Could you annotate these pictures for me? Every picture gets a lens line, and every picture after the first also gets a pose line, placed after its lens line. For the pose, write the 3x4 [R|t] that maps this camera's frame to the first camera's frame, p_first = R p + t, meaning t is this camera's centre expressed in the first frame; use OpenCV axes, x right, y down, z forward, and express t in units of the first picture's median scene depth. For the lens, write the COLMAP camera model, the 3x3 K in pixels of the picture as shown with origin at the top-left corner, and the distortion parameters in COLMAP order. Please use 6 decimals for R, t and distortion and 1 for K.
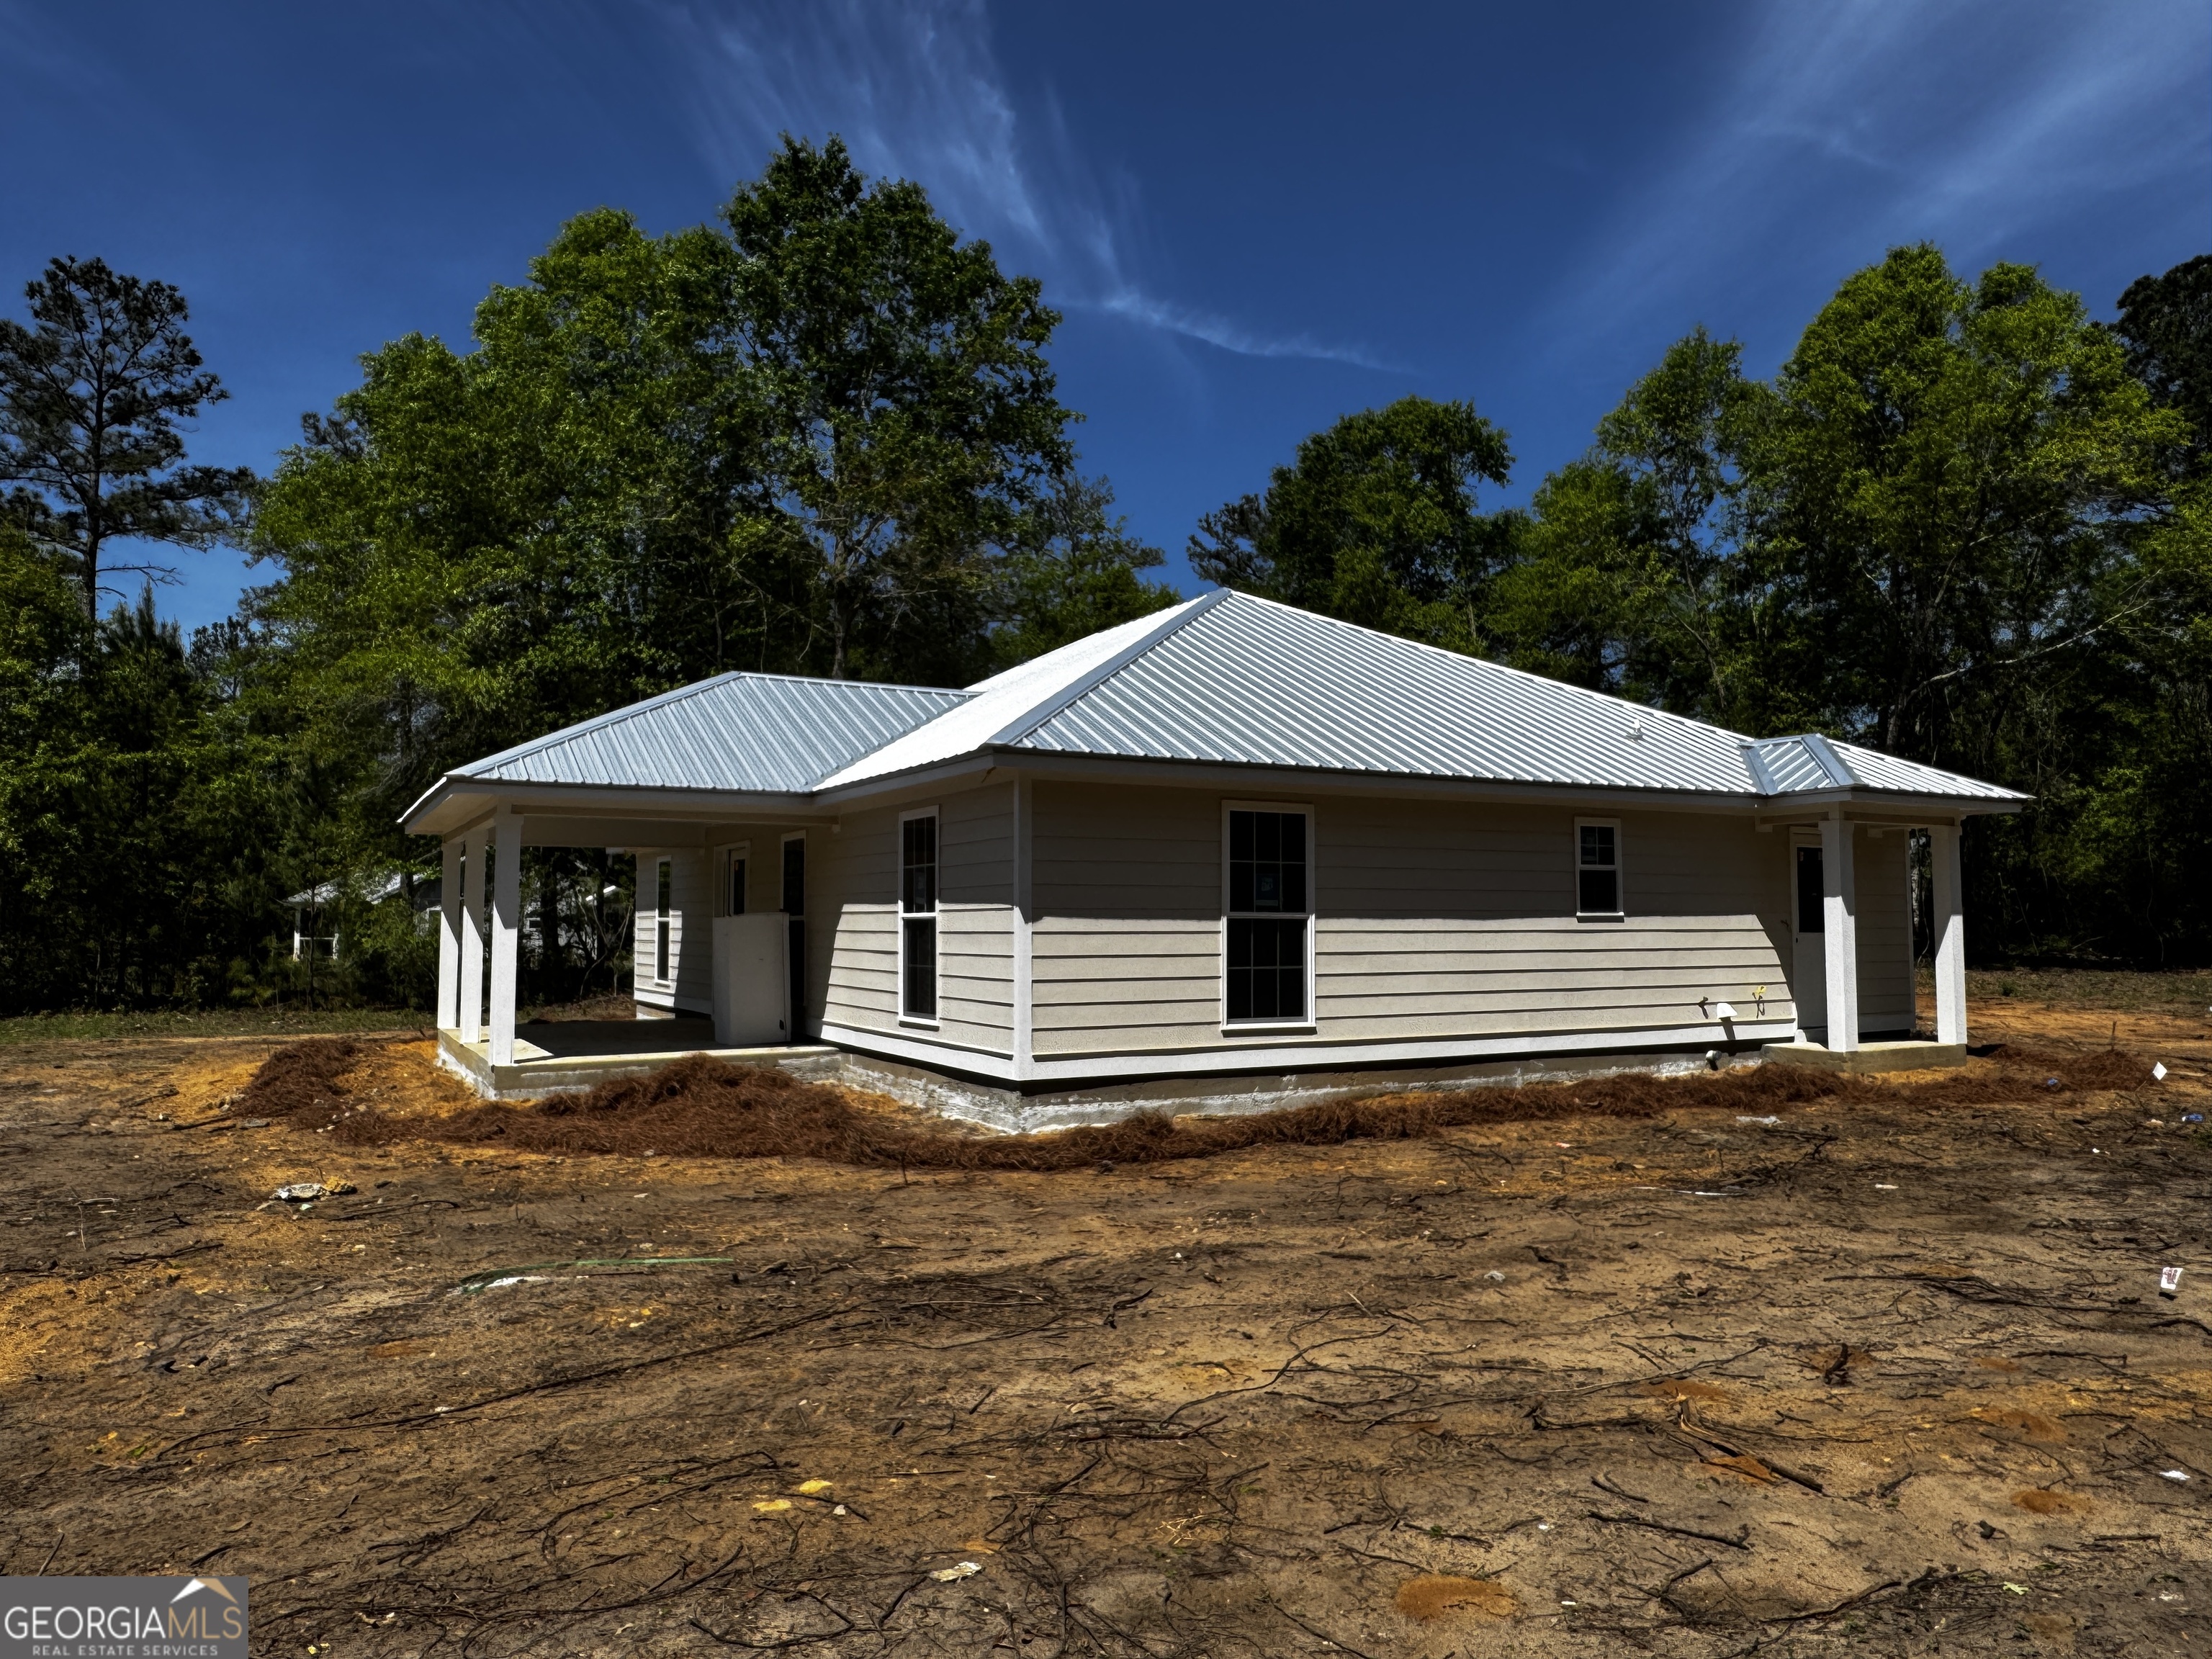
lens RADIAL K [[1522.8, 0, 1106.7], [0, 1522.8, 834.1], [0, 0, 1]] dist [-0.006821, -0.000248]
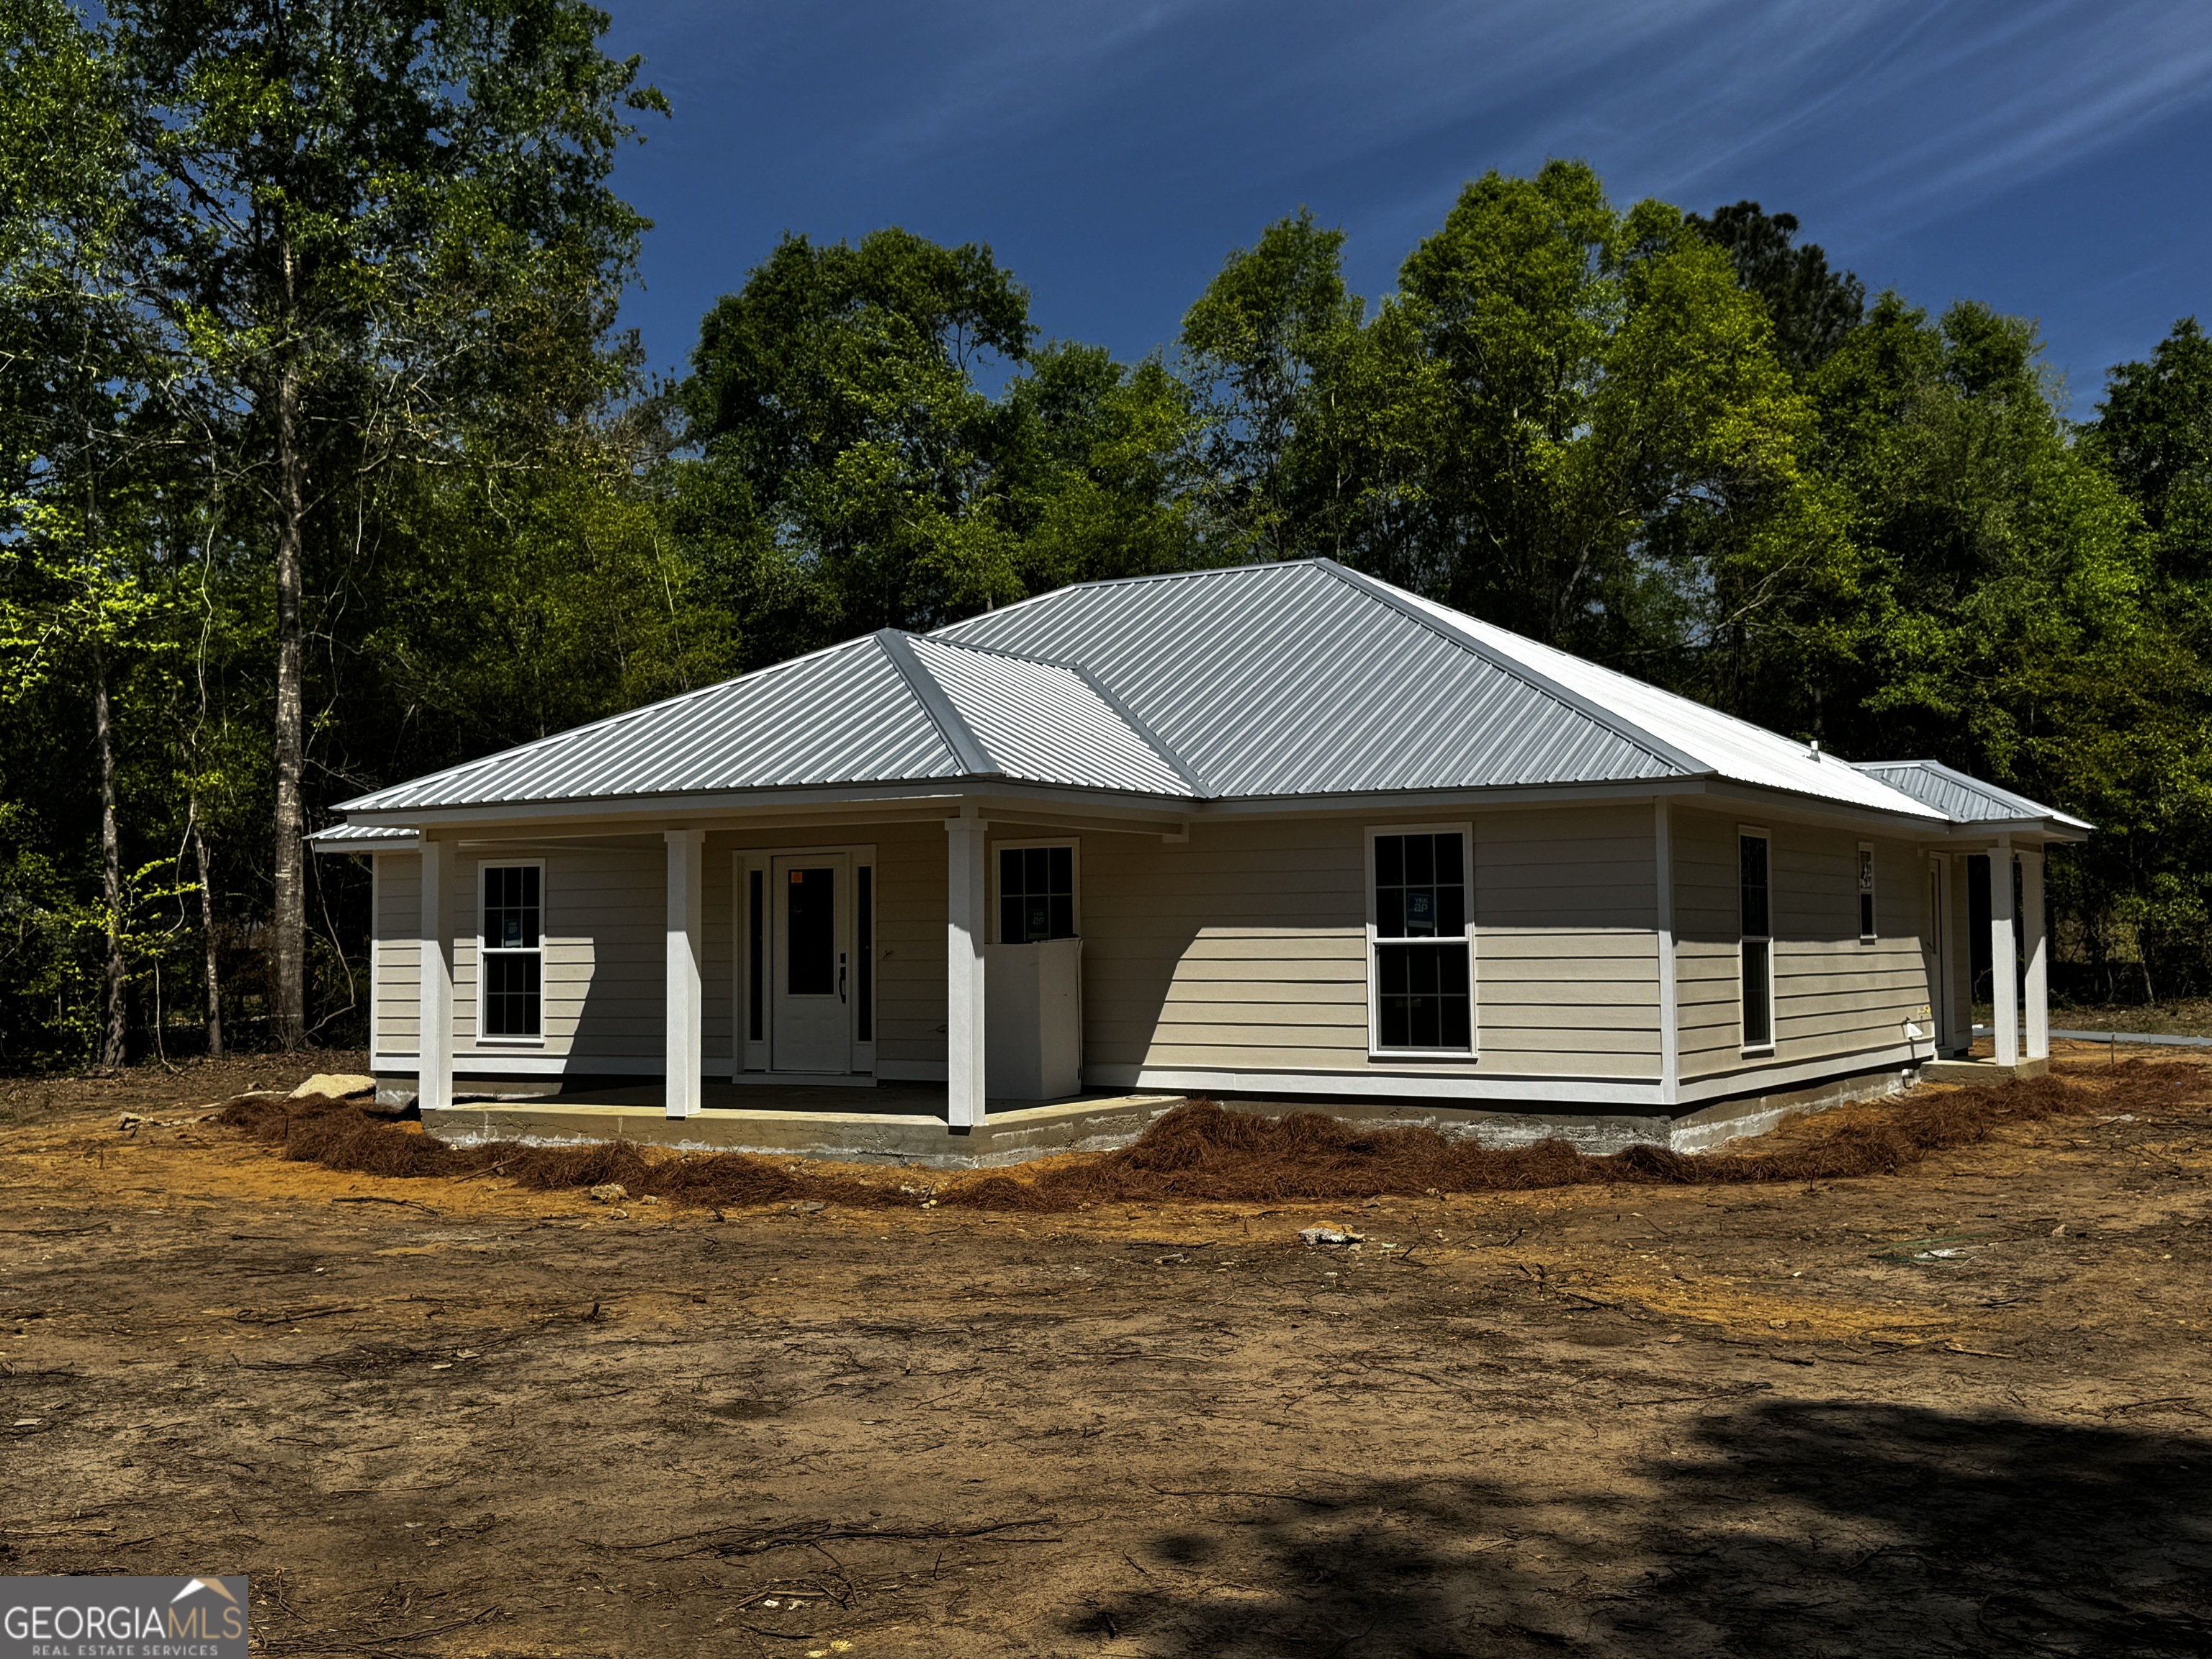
lens RADIAL K [[2382.0, 0, 1111.5], [0, 2382.0, 824.4], [0, 0, 1]] dist [0.140477, 0.000000]
pose [[0.862550, 0.018959, 0.505616, -0.883338], [-0.022096, 0.999756, 0.000205, -0.011550], [-0.505489, -0.011349, 0.862758, -0.137101]]
